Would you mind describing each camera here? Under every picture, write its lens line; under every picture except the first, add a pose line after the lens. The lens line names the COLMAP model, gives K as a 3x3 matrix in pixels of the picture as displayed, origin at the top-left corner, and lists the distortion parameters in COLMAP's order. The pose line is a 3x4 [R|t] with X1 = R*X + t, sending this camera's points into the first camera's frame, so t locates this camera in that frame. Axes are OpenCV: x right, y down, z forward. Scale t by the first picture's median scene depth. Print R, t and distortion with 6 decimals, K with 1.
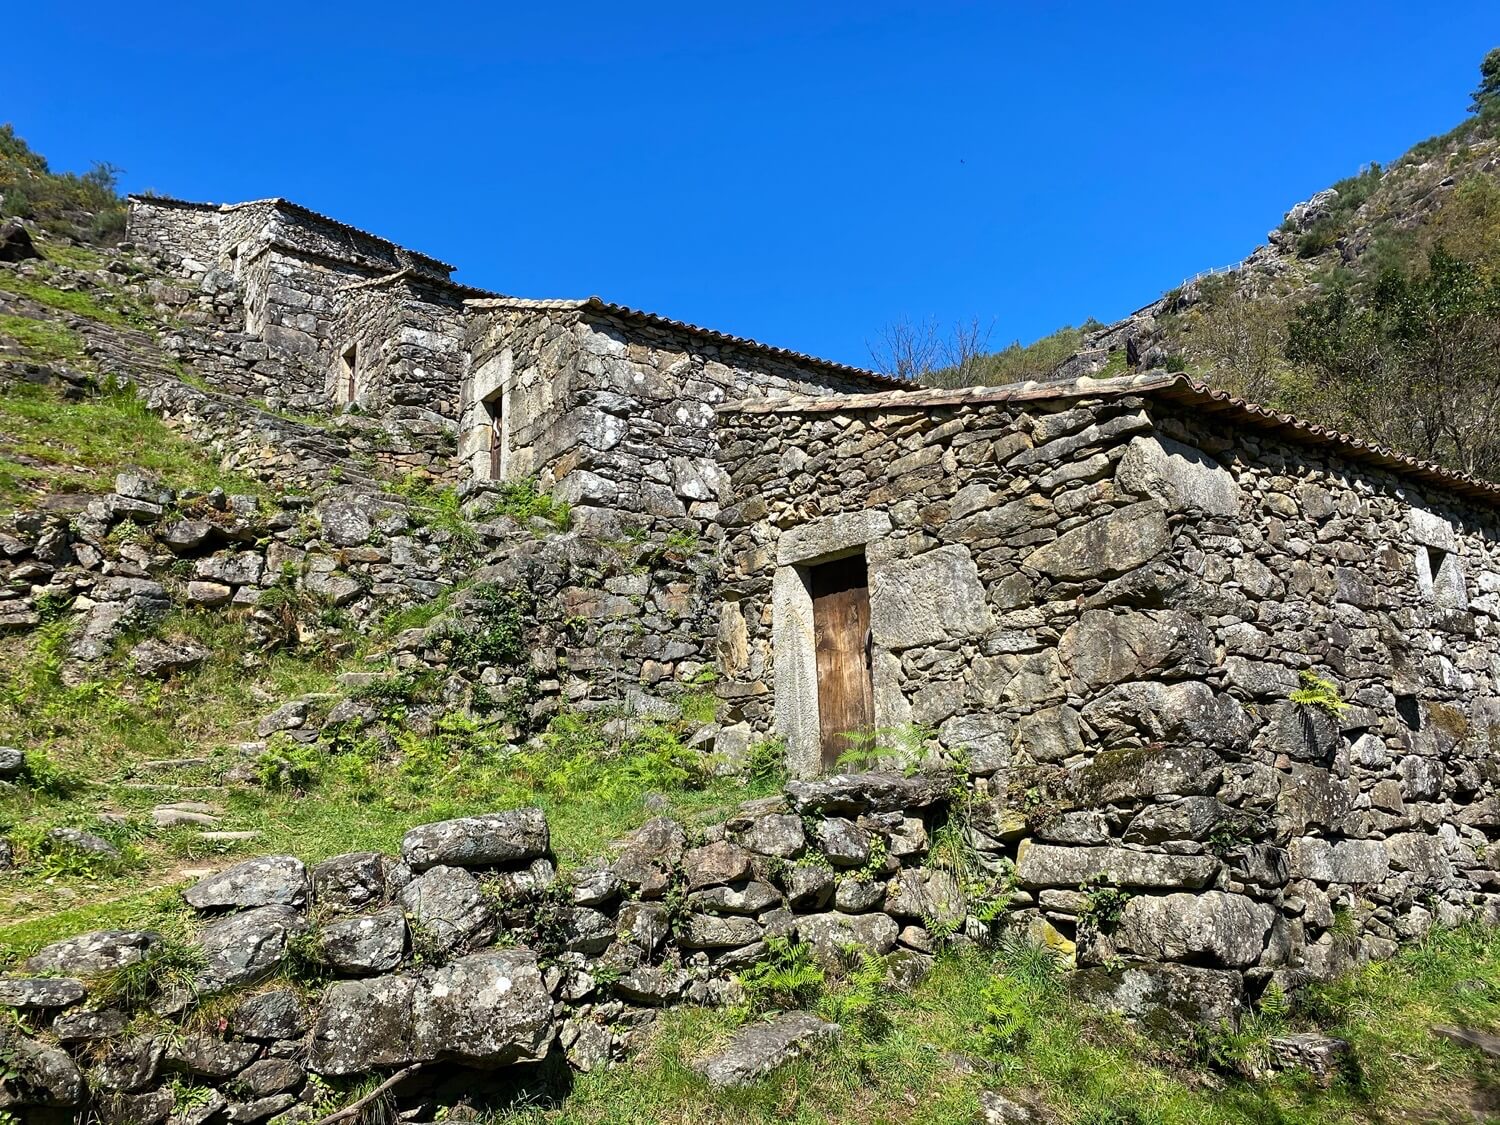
lens RADIAL K [[1065.2, 0, 750.0], [0, 1065.2, 562.5], [0, 0, 1]] dist [0.044260, -0.038841]
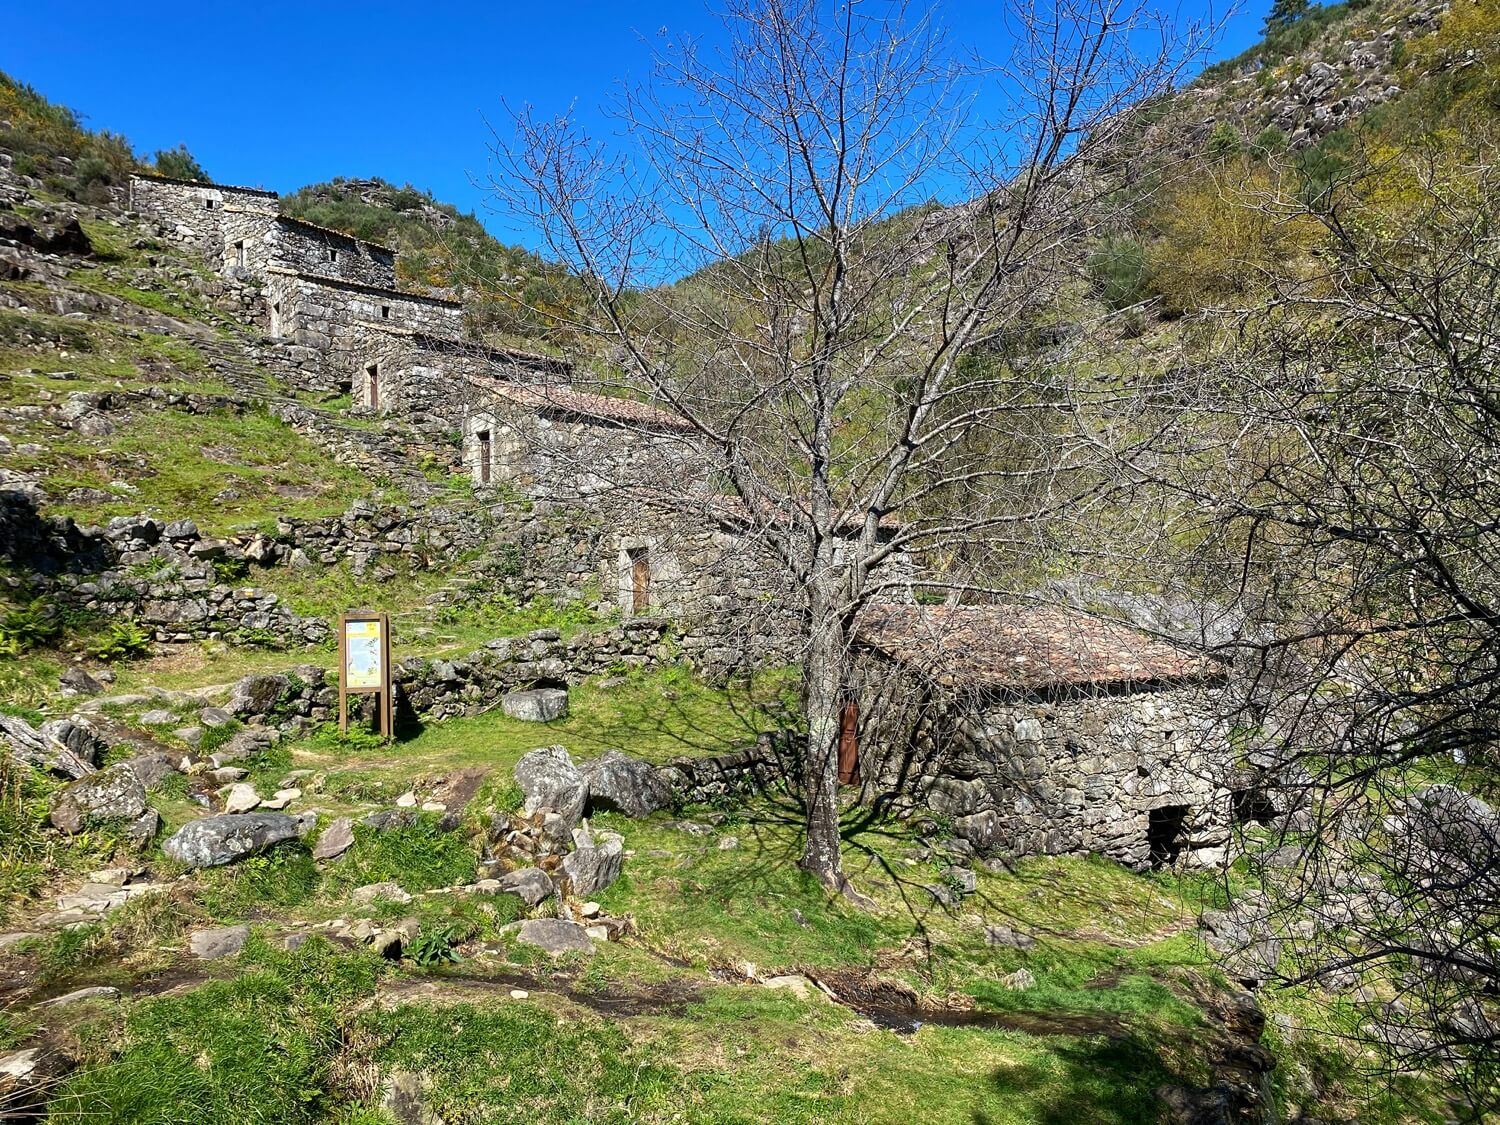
lens RADIAL K [[1002.8, 0, 750.0], [0, 1002.8, 562.5], [0, 0, 1]] dist [0.066314, -0.104470]
pose [[0.991047, 0.007632, 0.133296, 0.009459], [-0.027179, 0.988993, 0.145447, -0.301959], [-0.130718, -0.147768, 0.980346, -1.433652]]
